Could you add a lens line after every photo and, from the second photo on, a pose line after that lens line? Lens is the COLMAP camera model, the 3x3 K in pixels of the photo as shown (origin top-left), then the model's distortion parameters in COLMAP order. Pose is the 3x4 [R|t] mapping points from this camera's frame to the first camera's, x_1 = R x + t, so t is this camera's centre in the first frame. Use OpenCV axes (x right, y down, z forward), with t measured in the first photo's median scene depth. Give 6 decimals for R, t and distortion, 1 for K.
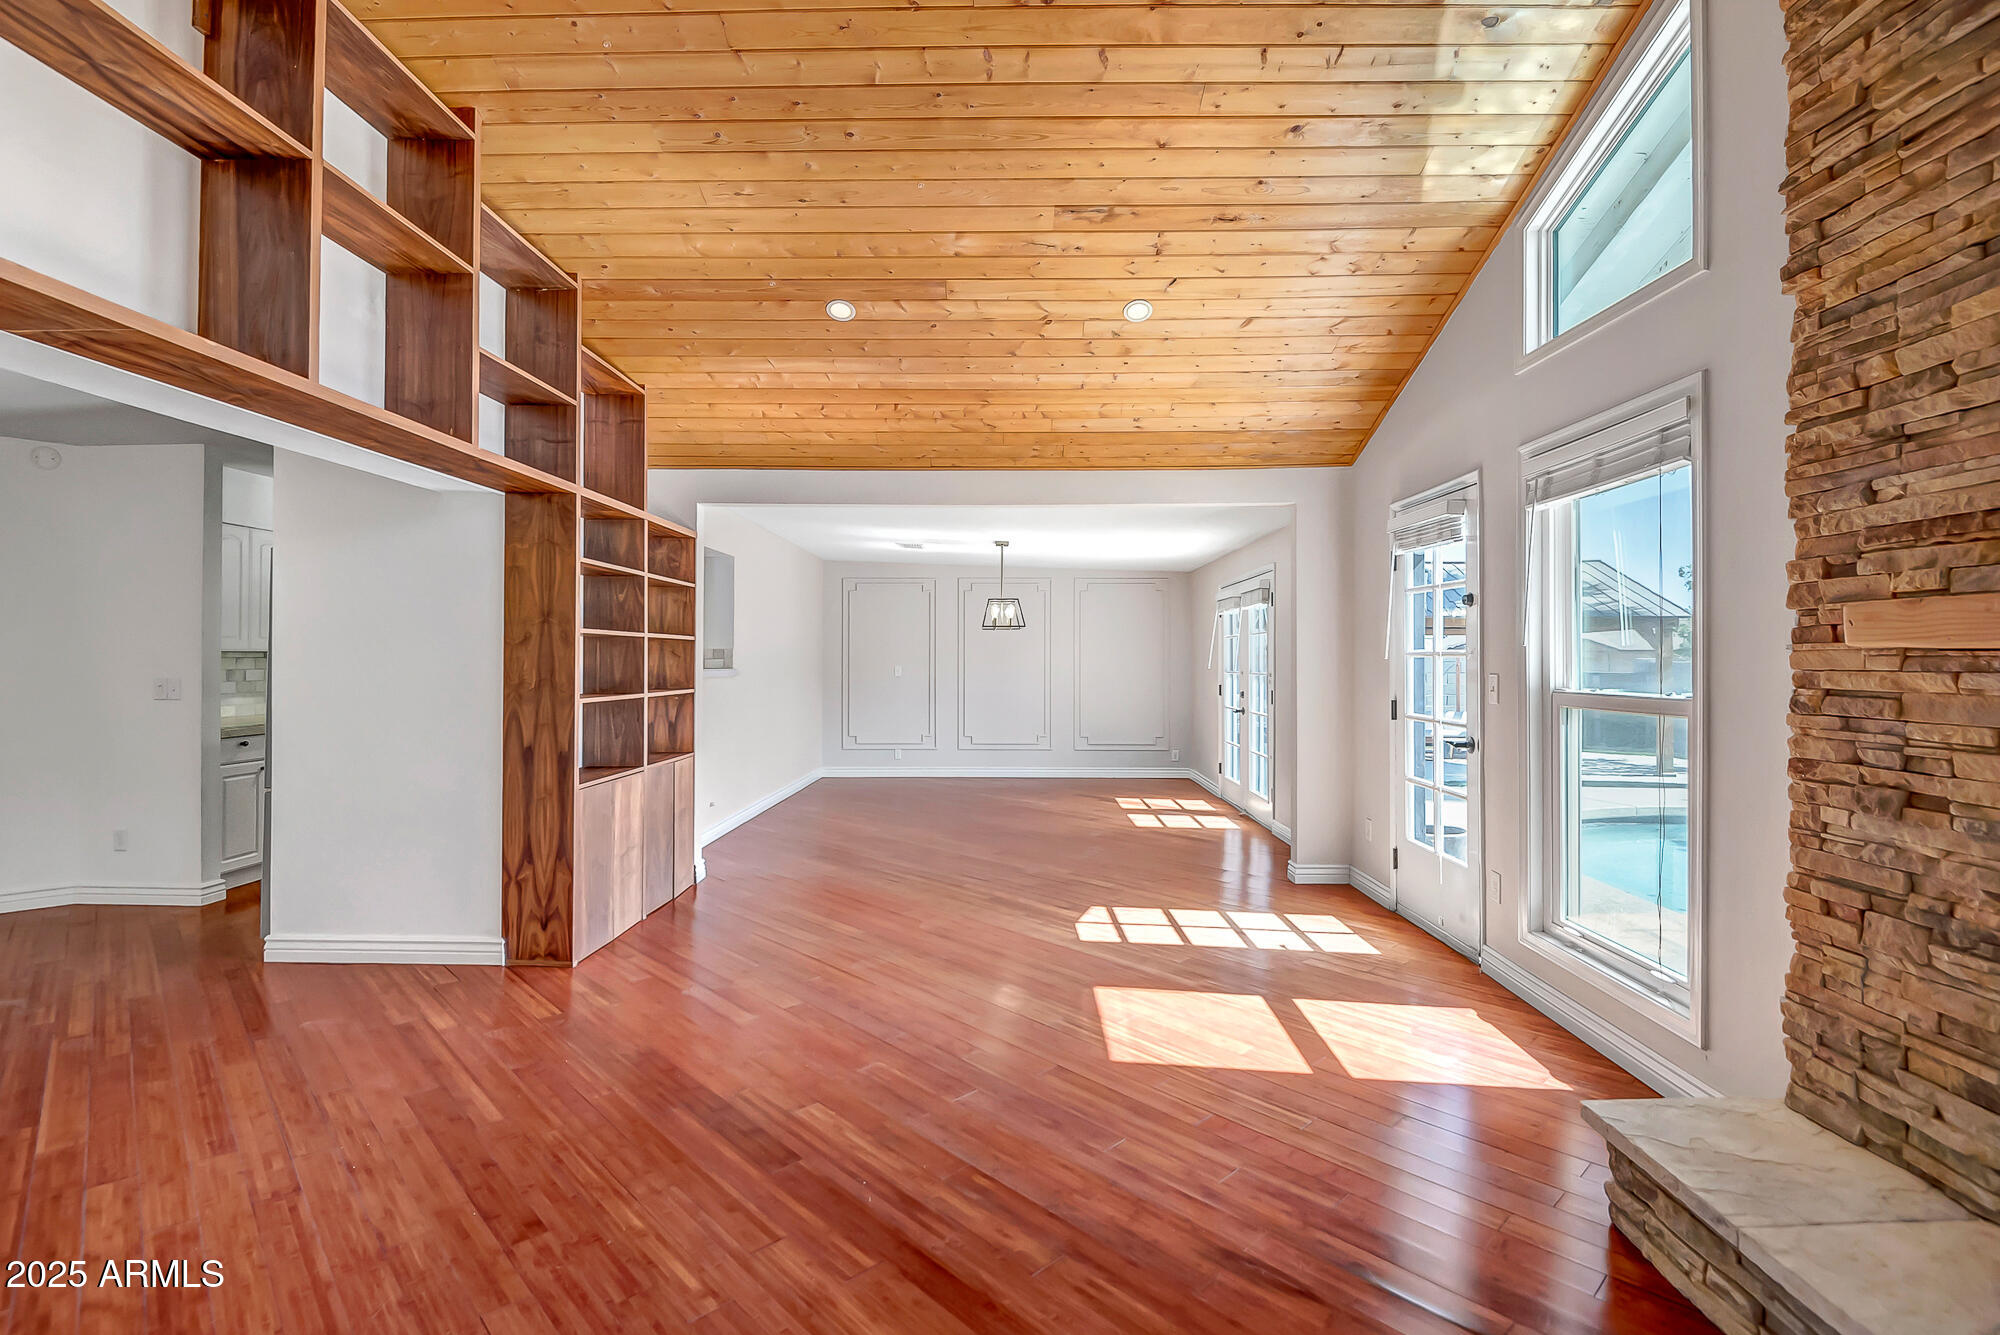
lens RADIAL K [[923.0, 0, 993.2], [0, 923.0, 657.2], [0, 0, 1]] dist [0.001418, -0.020666]
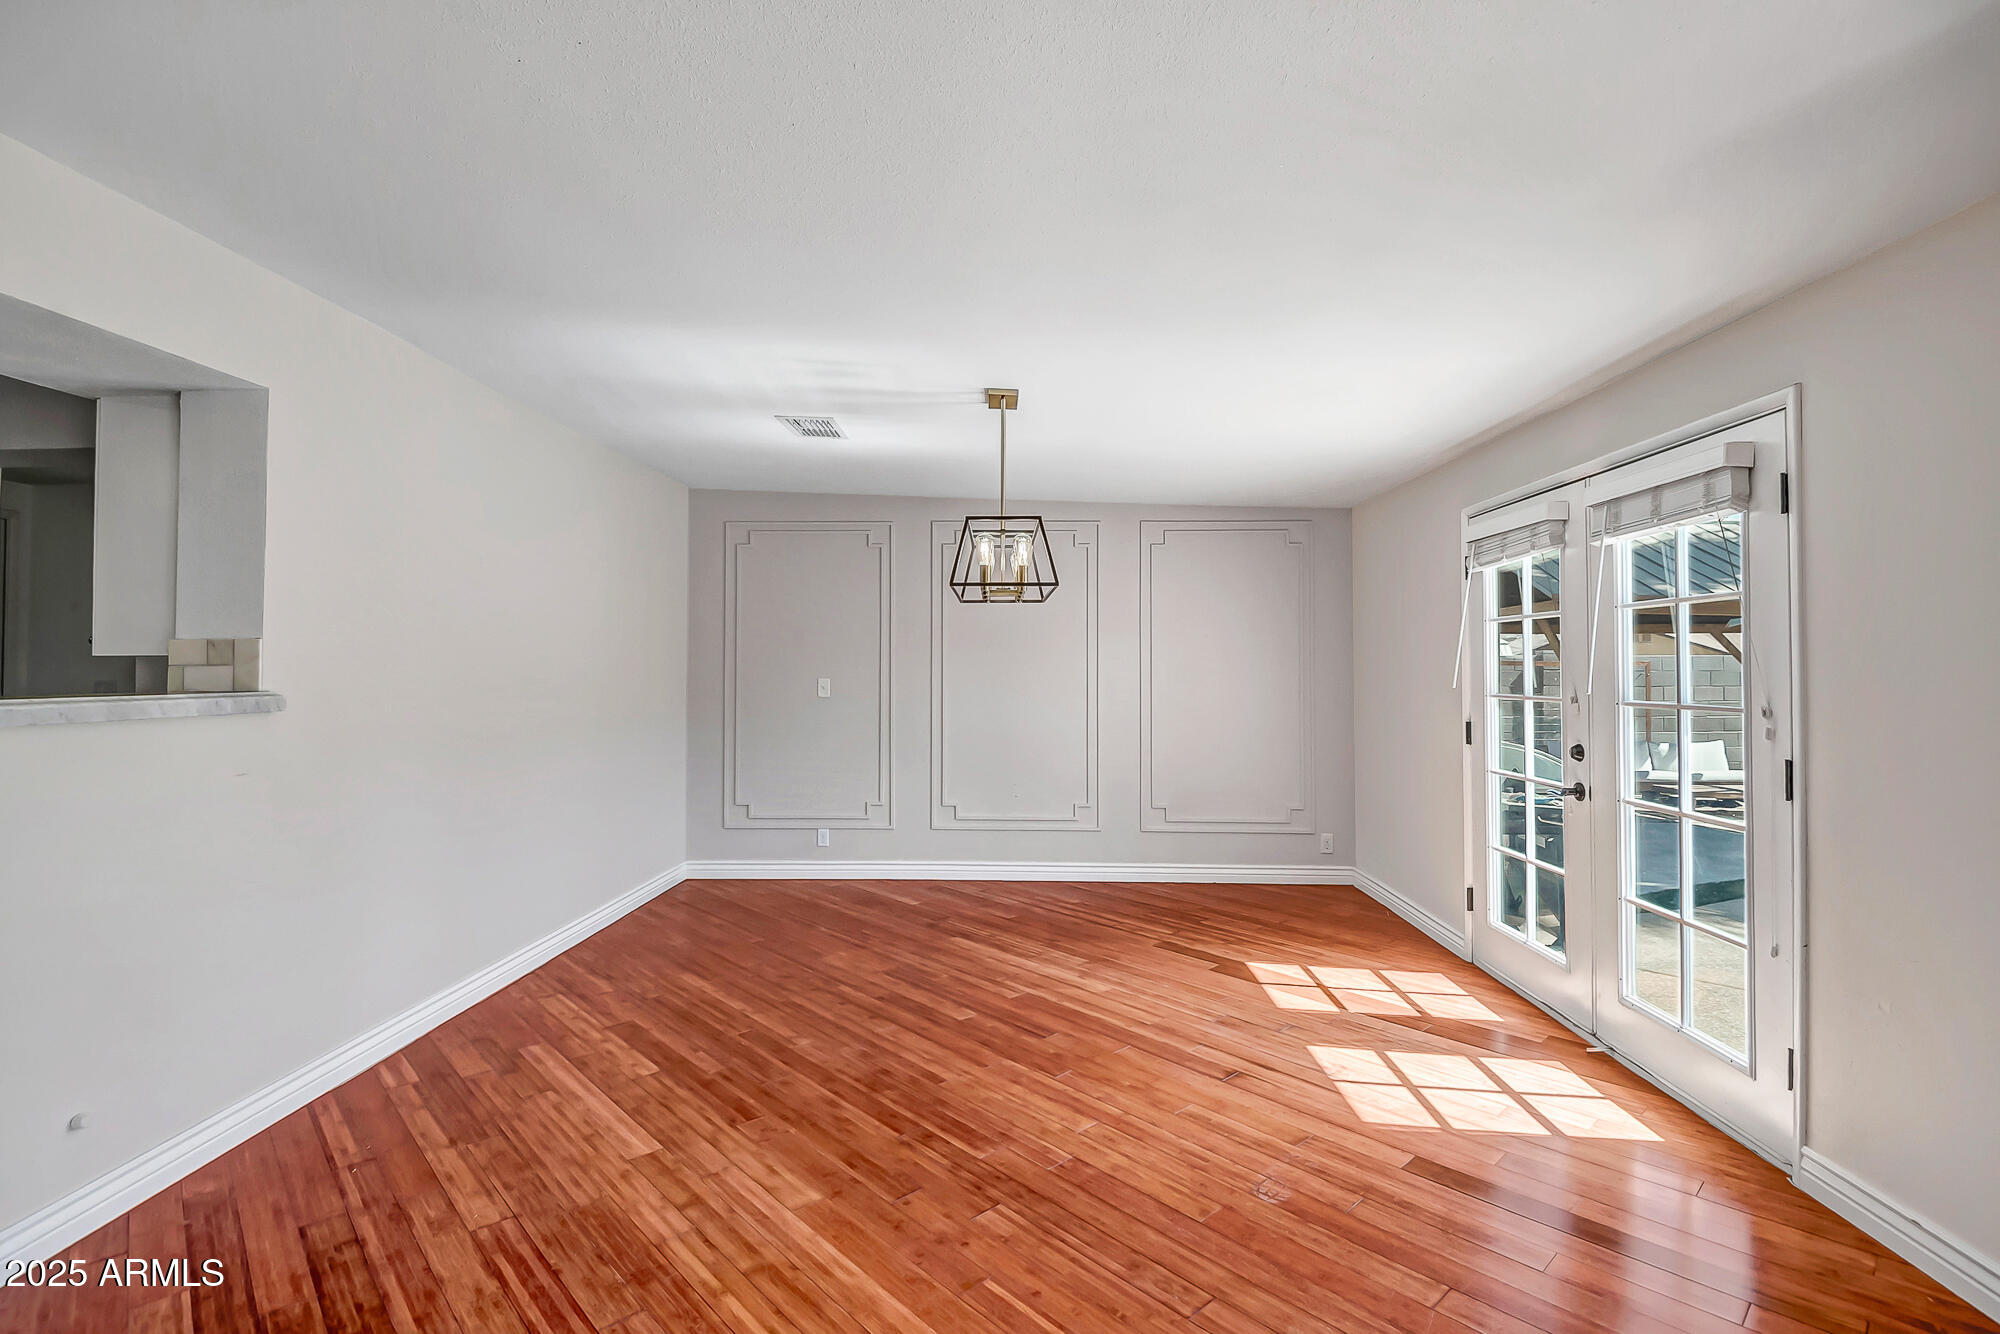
lens RADIAL K [[923.0, 0, 993.2], [0, 923.0, 656.7], [0, 0, 1]] dist [0.001418, -0.020666]
pose [[0.999814, -0.000014, -0.019280, 0.012533], [-0.000124, 0.999974, -0.007166, 0.000115], [0.019280, 0.007167, 0.999788, 0.531303]]
